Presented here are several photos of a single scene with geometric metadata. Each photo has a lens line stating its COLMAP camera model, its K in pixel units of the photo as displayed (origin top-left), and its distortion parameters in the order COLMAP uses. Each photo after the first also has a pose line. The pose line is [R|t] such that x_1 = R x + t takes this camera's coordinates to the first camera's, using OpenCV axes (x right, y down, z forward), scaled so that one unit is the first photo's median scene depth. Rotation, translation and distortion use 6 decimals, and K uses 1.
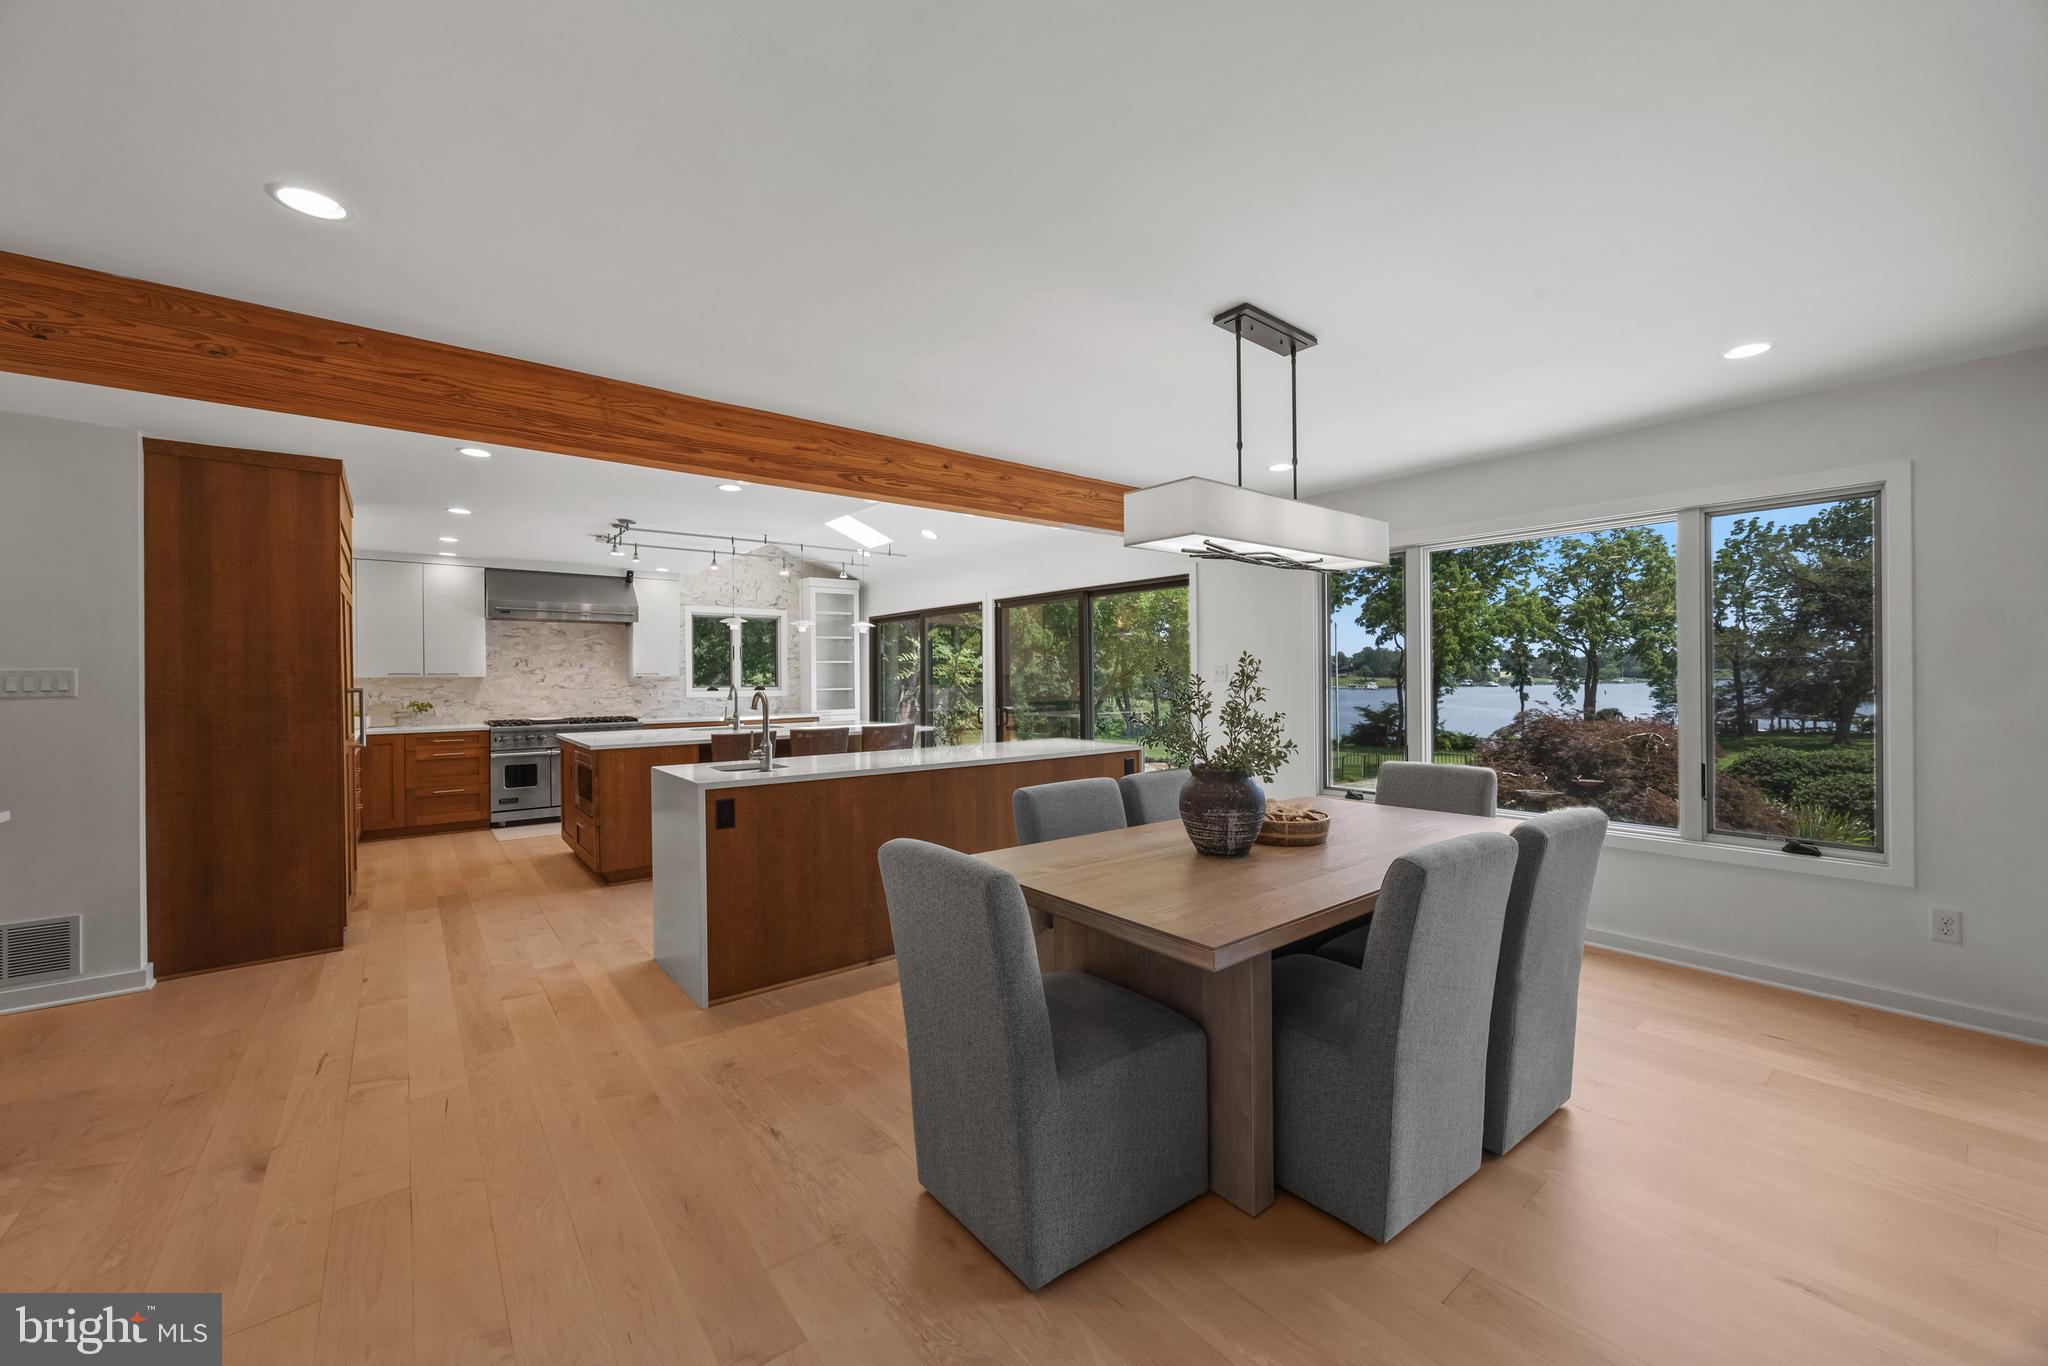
lens RADIAL K [[789.2, 0, 1017.6], [0, 789.2, 678.1], [0, 0, 1]] dist [-0.000645, -0.001018]
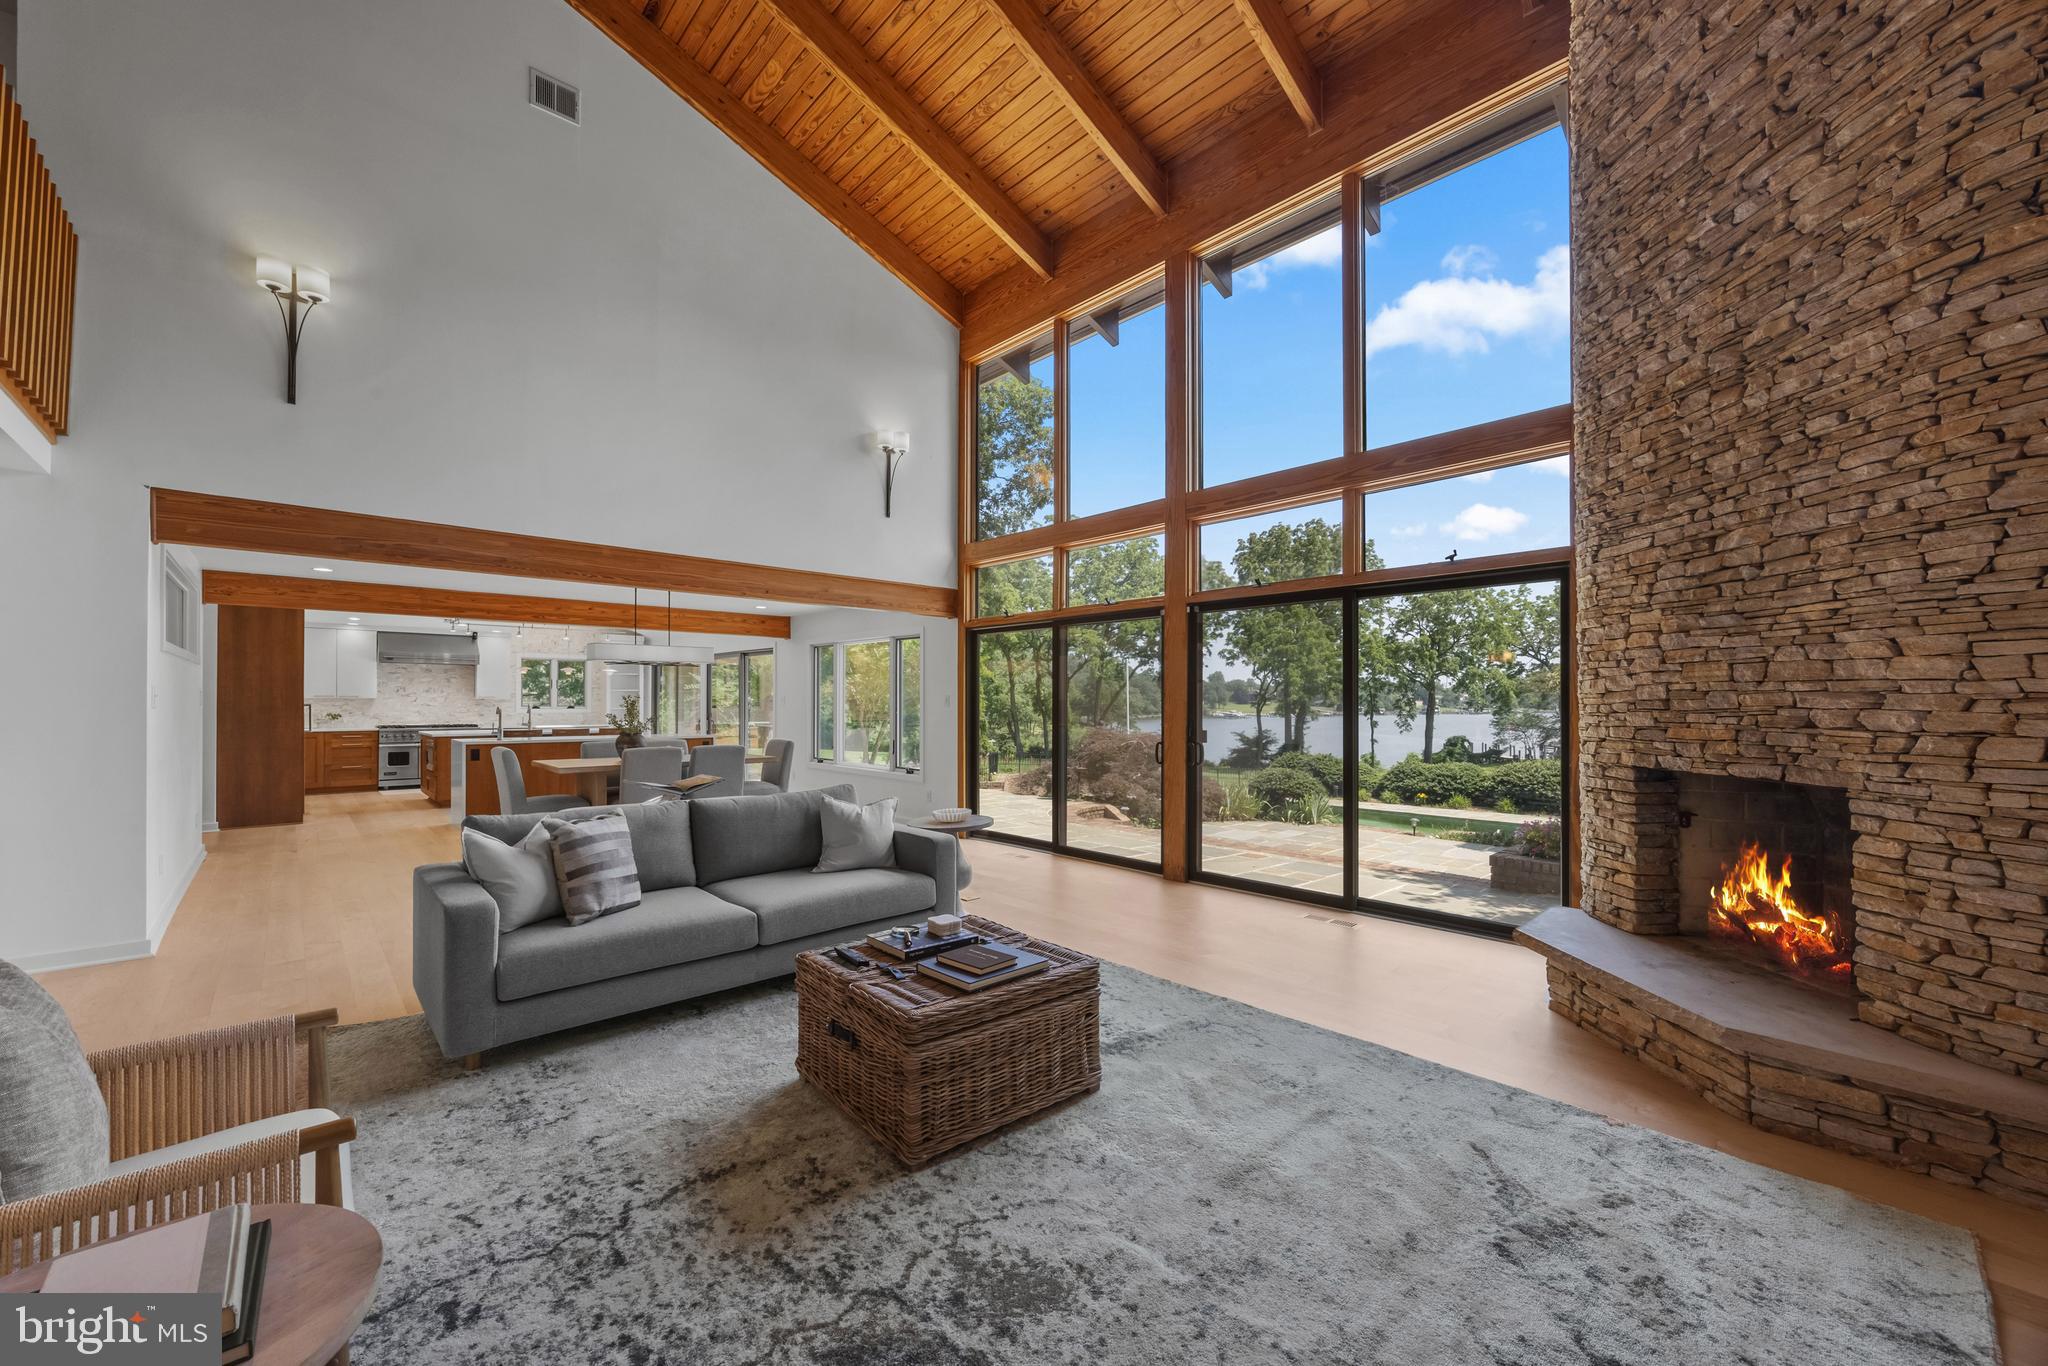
lens RADIAL K [[789.2, 0, 1023.5], [0, 789.2, 695.2], [0, 0, 1]] dist [-0.000645, -0.001018]
pose [[0.996170, 0.011527, 0.086678, 0.418341], [-0.010646, 0.999887, -0.010611, -0.003648], [-0.086790, 0.009648, 0.996180, -0.600314]]
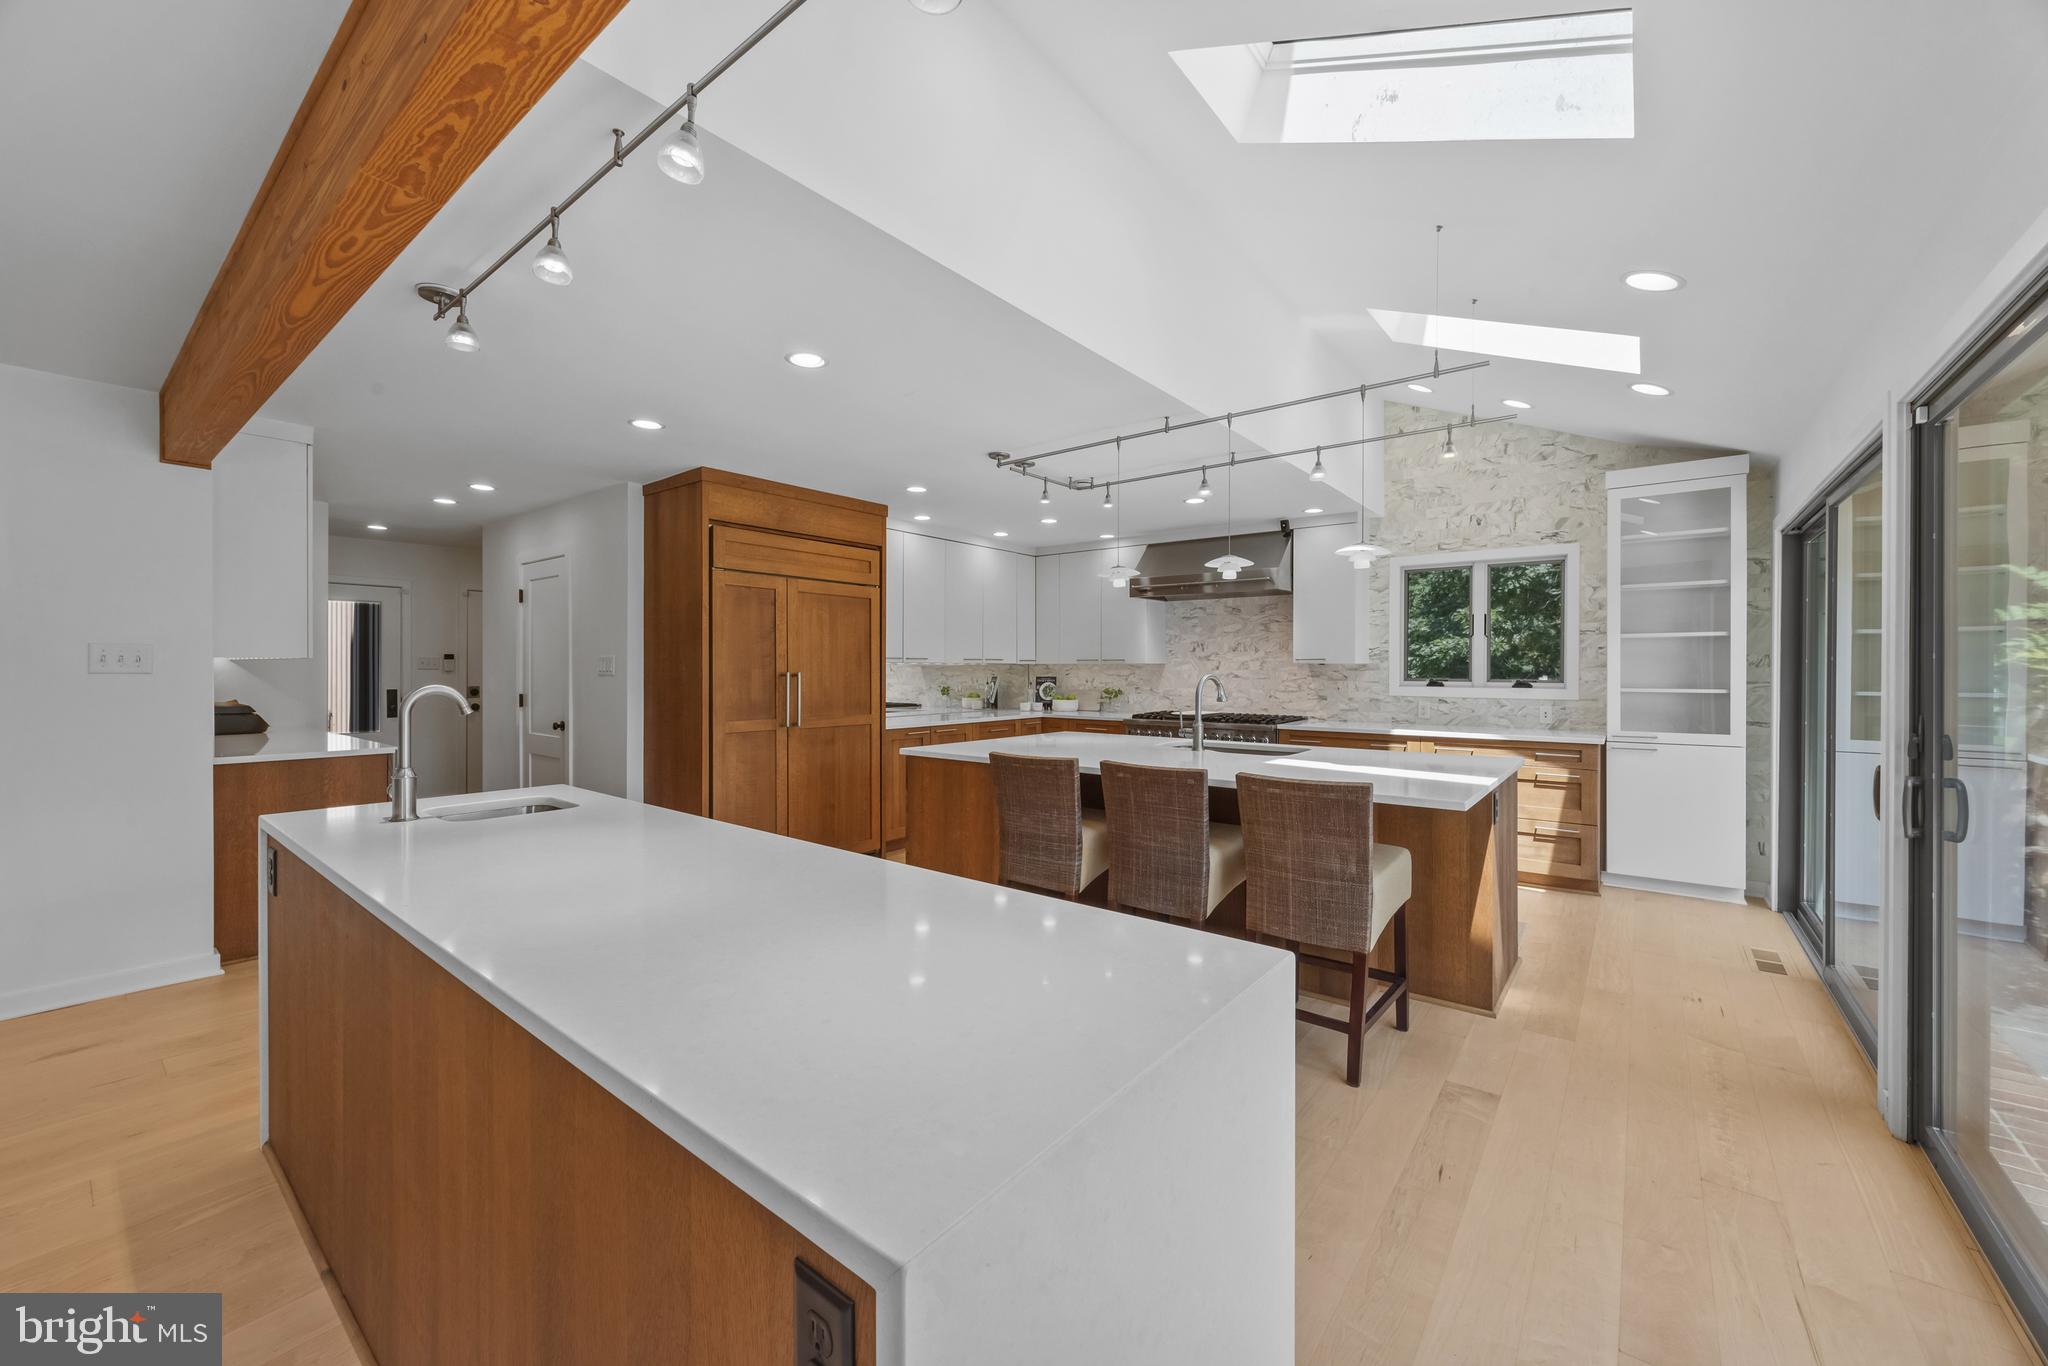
lens RADIAL K [[789.2, 0, 1029.9], [0, 789.2, 665.5], [0, 0, 1]] dist [-0.000645, -0.001018]
pose [[0.238758, 0.005330, -0.971064, 0.150987], [-0.006828, 0.999969, 0.003810, -0.001231], [0.971055, 0.005721, 0.238788, 0.531081]]
